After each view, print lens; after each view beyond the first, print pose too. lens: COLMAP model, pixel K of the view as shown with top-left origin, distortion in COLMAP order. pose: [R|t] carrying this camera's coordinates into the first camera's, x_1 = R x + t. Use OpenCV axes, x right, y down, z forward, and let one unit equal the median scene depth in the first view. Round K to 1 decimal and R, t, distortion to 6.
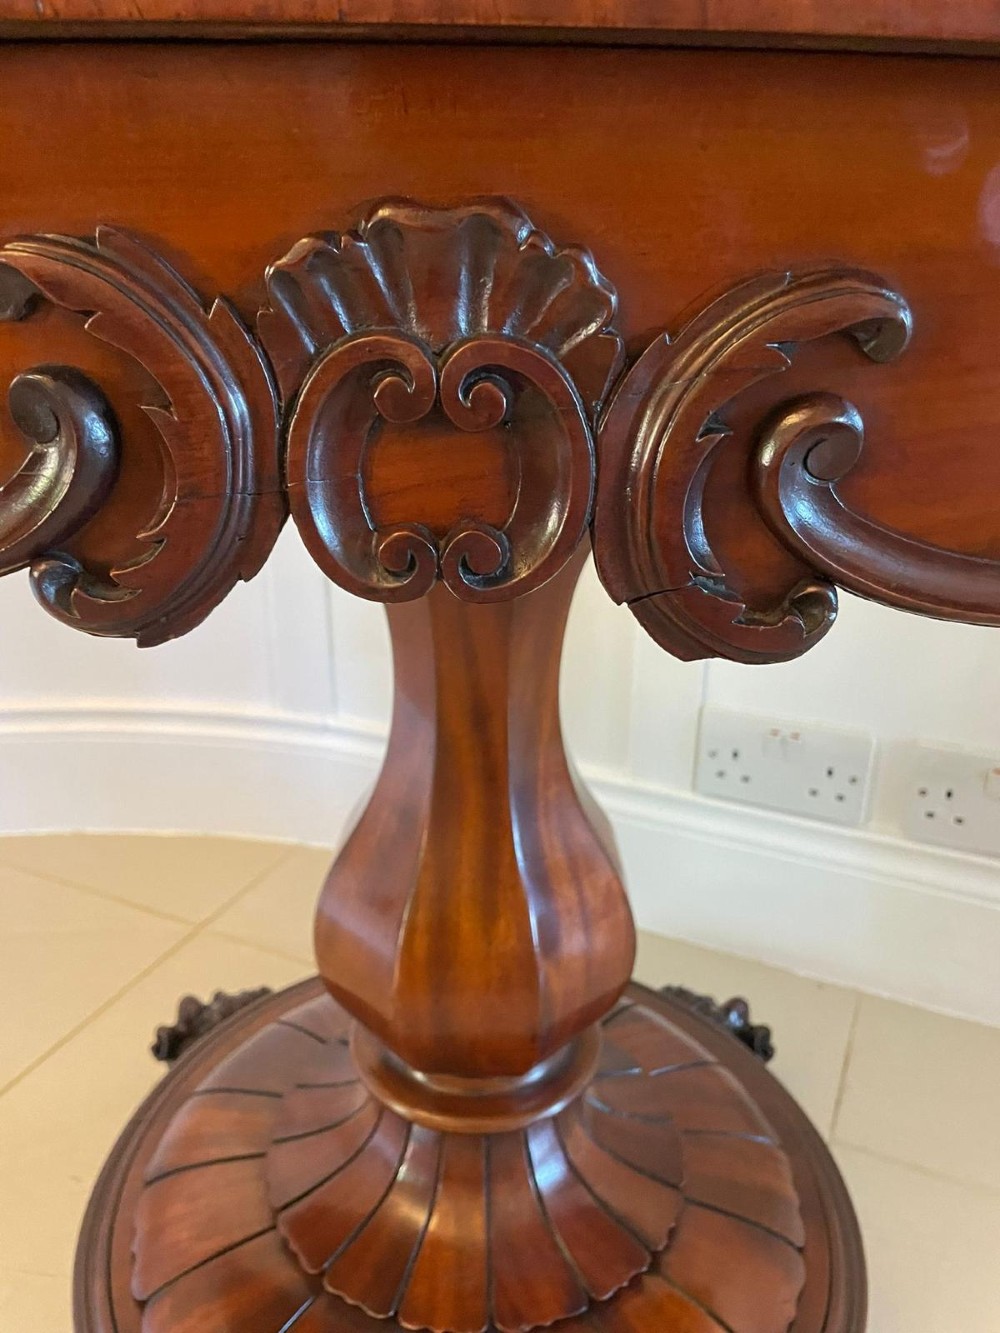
lens RADIAL K [[1032.6, 0, 500.0], [0, 1032.6, 666.5], [0, 0, 1]] dist [0.092778, -0.146384]
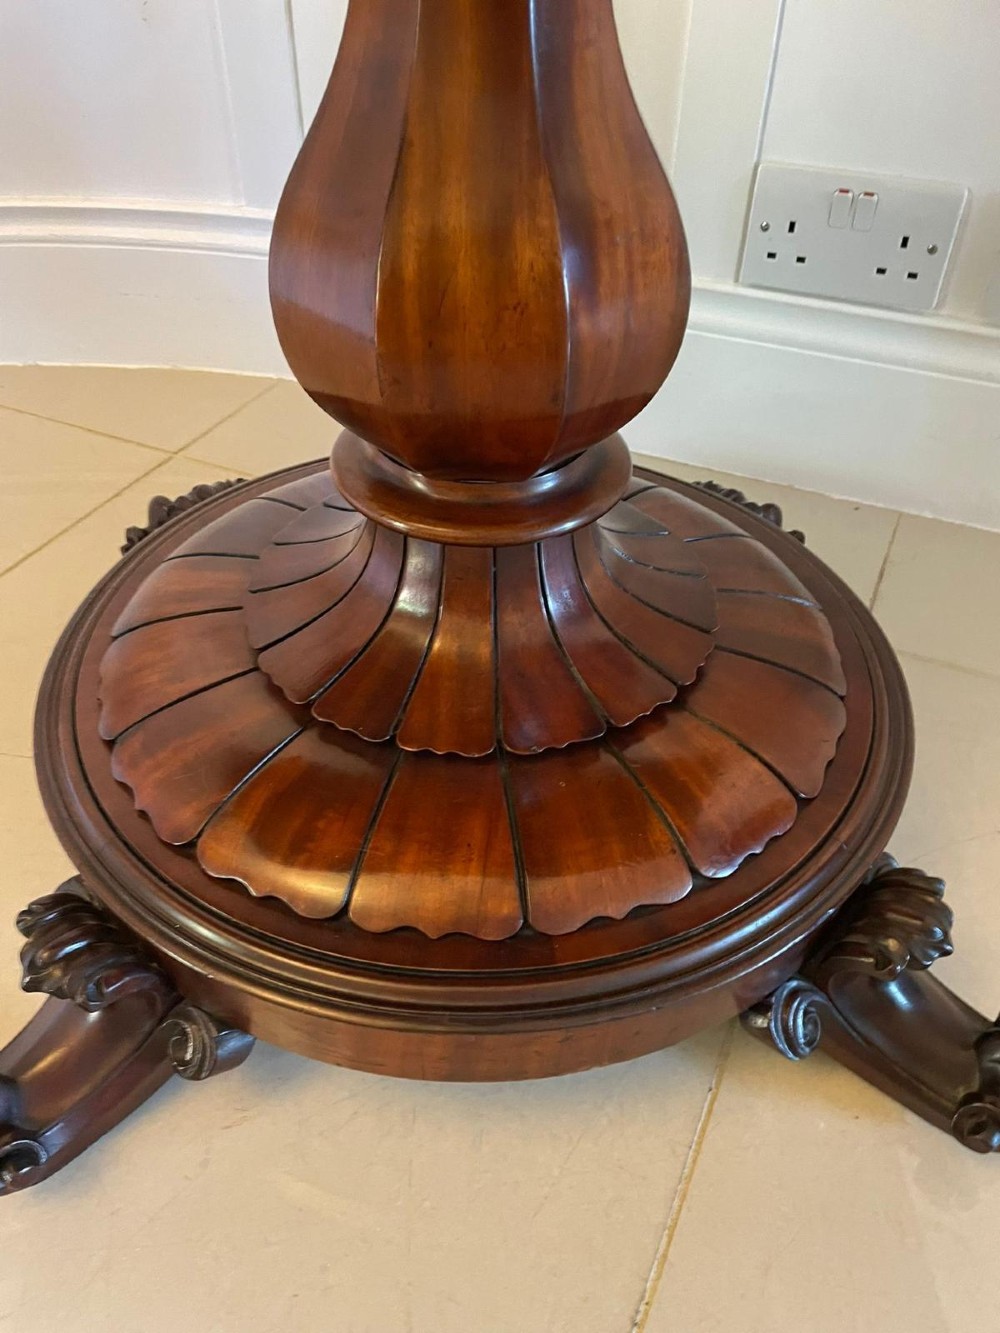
lens RADIAL K [[1032.6, 0, 500.0], [0, 1032.6, 666.5], [0, 0, 1]] dist [0.092778, -0.146384]
pose [[0.999992, 0.003770, 0.001005, -0.007923], [-0.003893, 0.946848, 0.321659, 0.256471], [0.000261, -0.321660, 0.946855, 0.168060]]
